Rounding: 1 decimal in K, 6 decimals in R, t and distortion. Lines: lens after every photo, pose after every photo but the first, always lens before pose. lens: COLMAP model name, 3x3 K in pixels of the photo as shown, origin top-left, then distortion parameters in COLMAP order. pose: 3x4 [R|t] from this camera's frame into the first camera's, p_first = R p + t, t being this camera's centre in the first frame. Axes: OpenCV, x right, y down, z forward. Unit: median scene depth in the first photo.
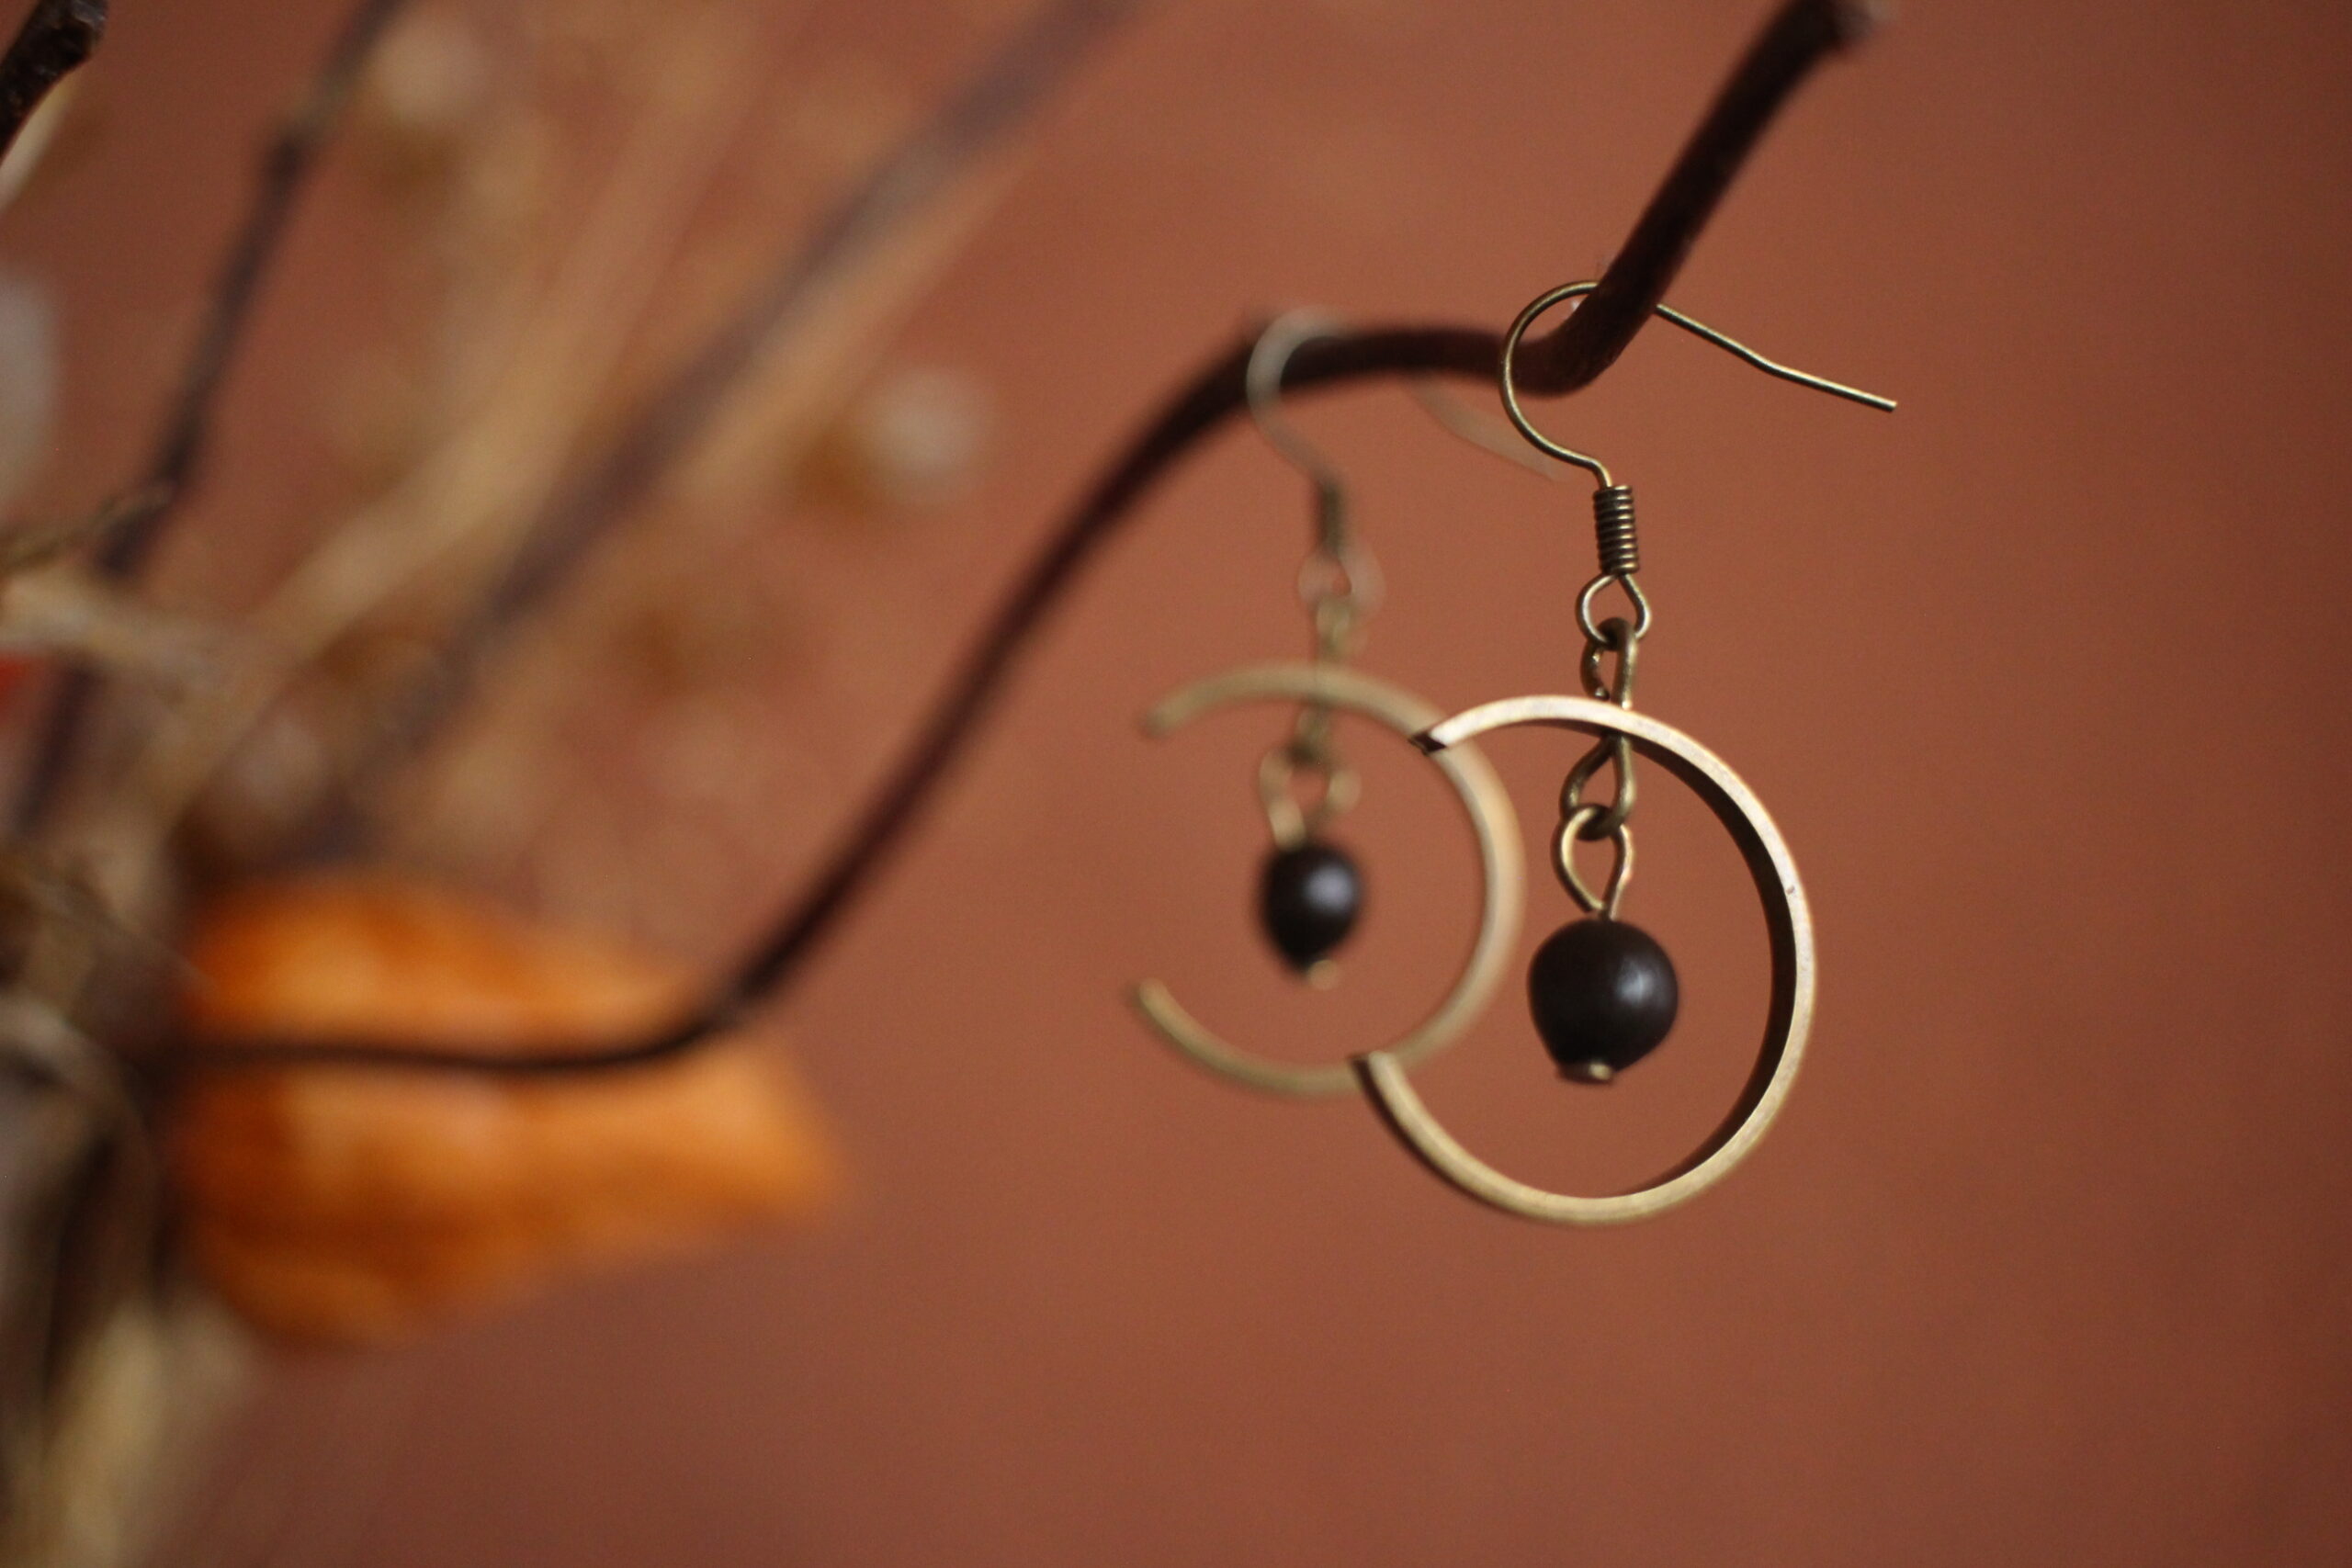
lens RADIAL K [[3099.3, 0, 1169.5], [0, 3099.3, 845.3], [0, 0, 1]] dist [-0.022008, -0.062611]
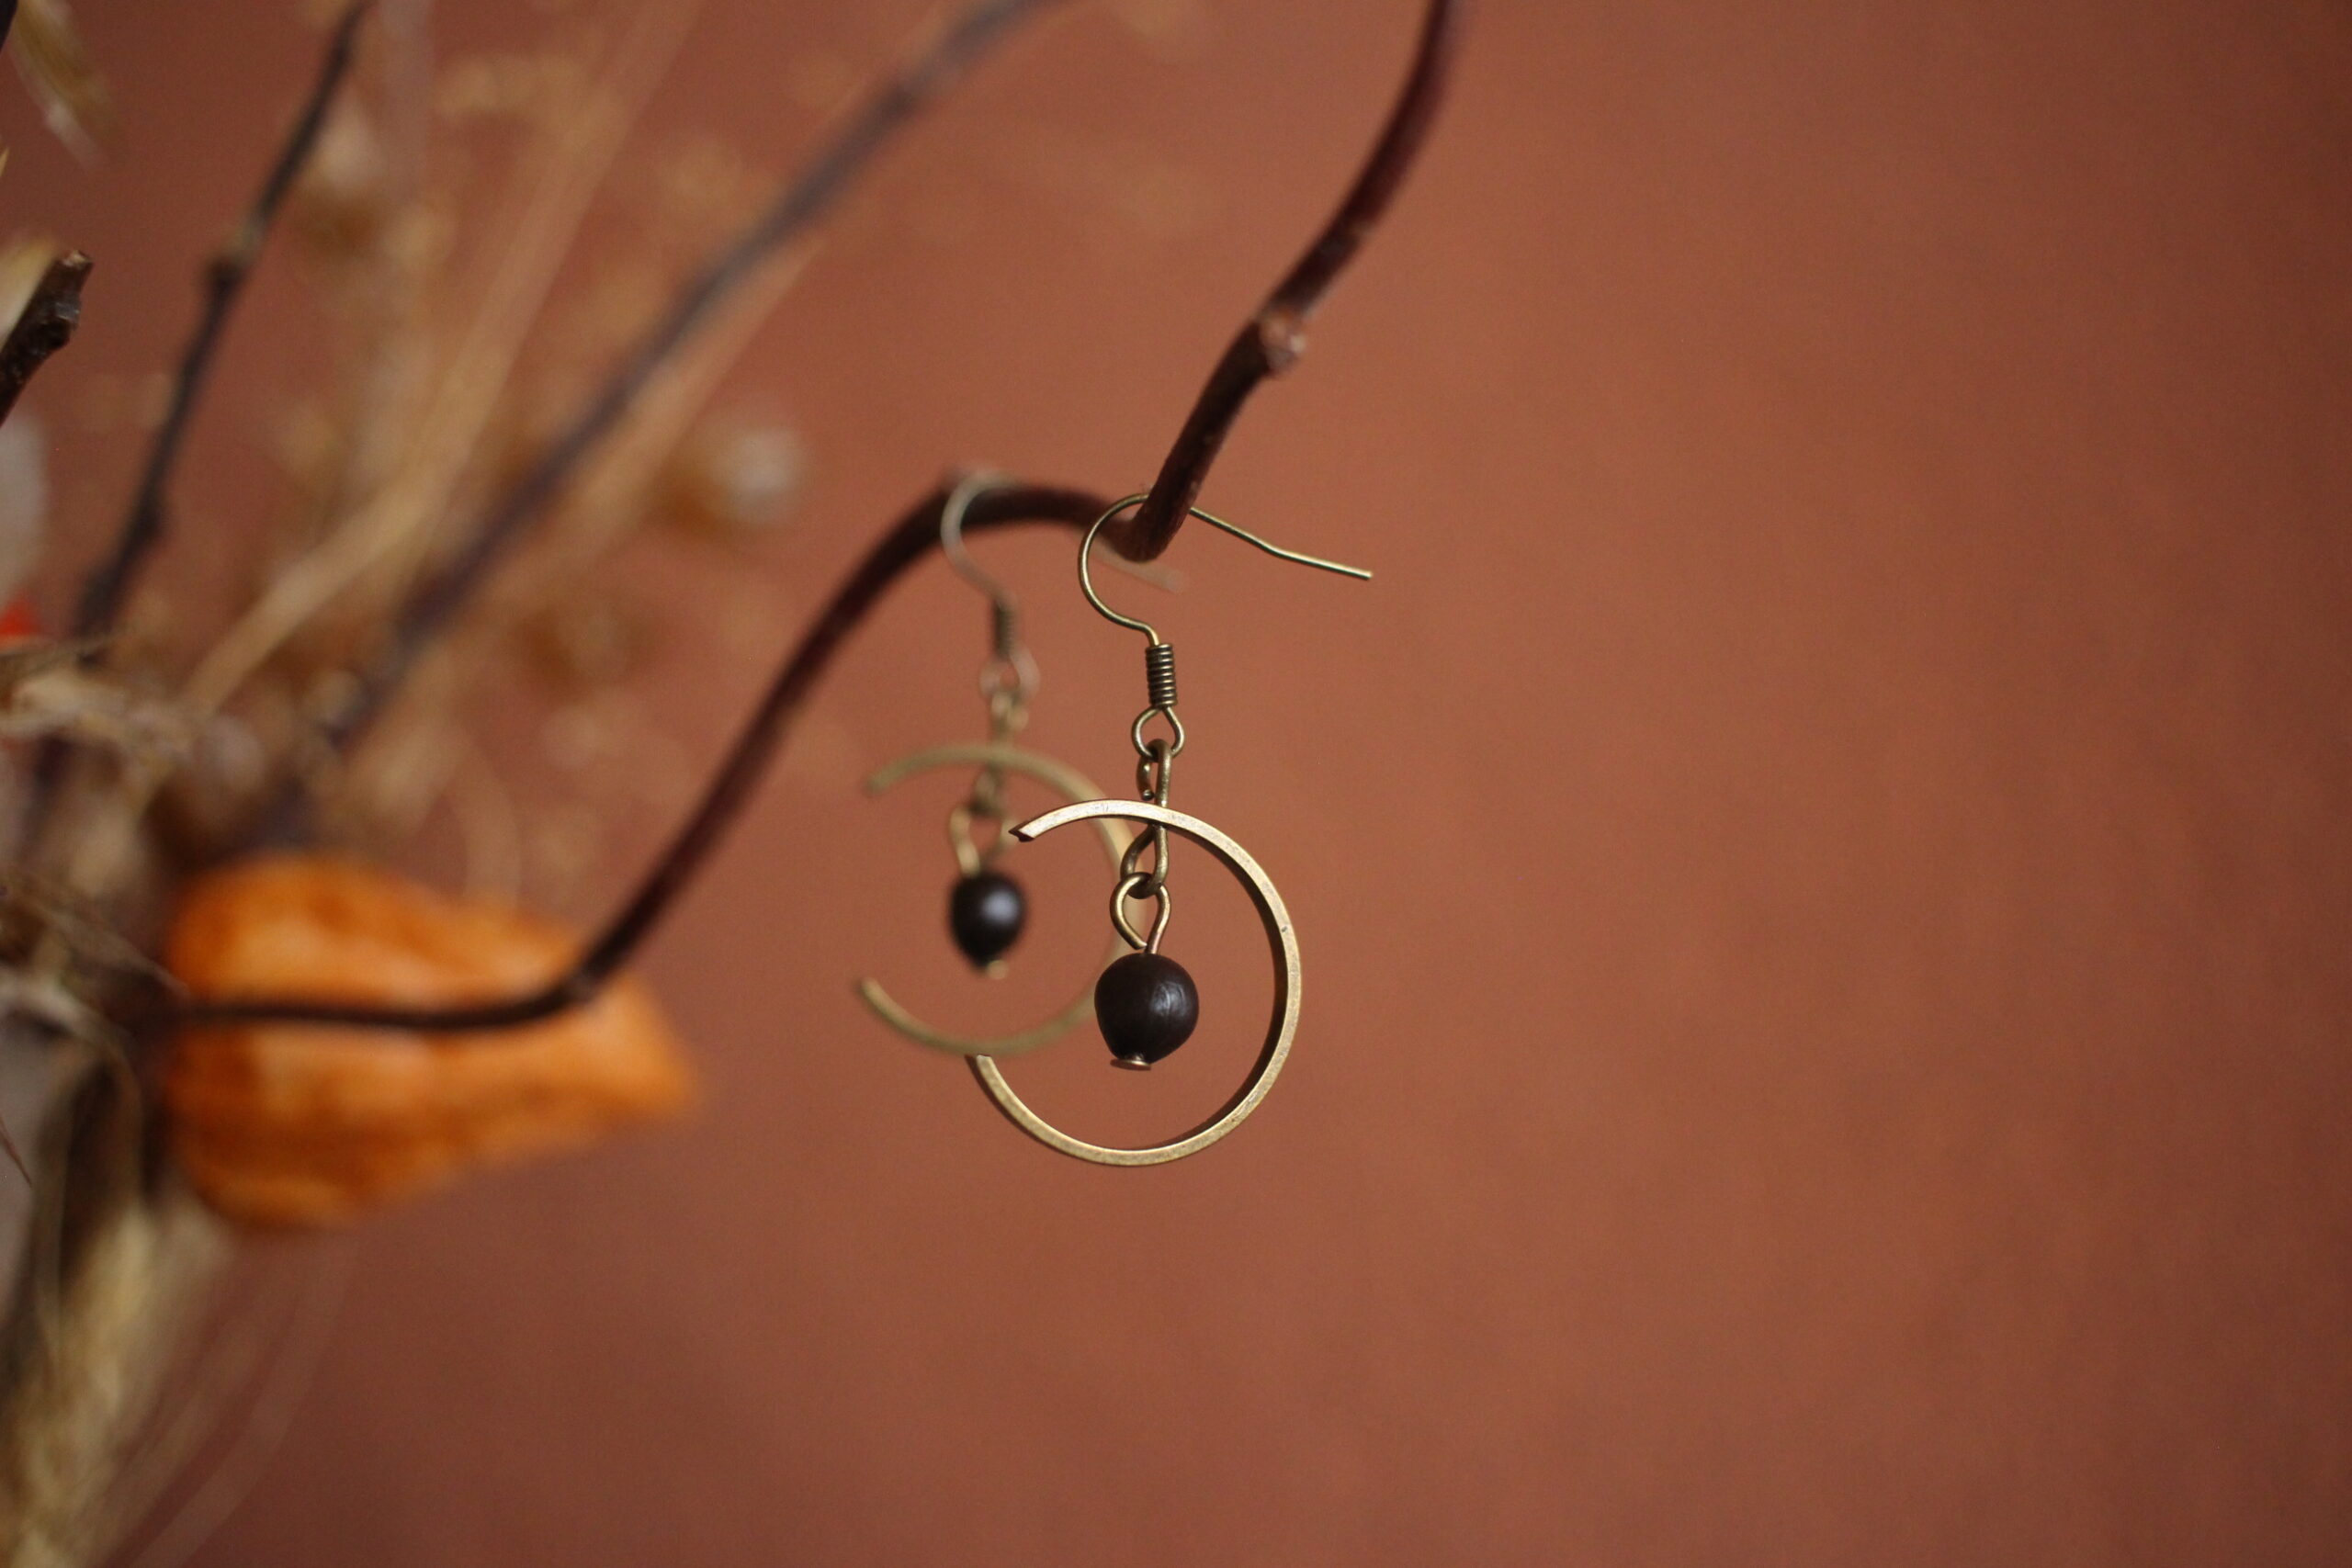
lens RADIAL K [[3099.3, 0, 1169.5], [0, 3099.3, 845.3], [0, 0, 1]] dist [-0.022008, -0.062611]
pose [[0.999892, -0.014139, 0.004093, 0.136139], [0.013876, 0.998193, 0.058462, -0.103261], [-0.004912, -0.058399, 0.998281, -0.402874]]
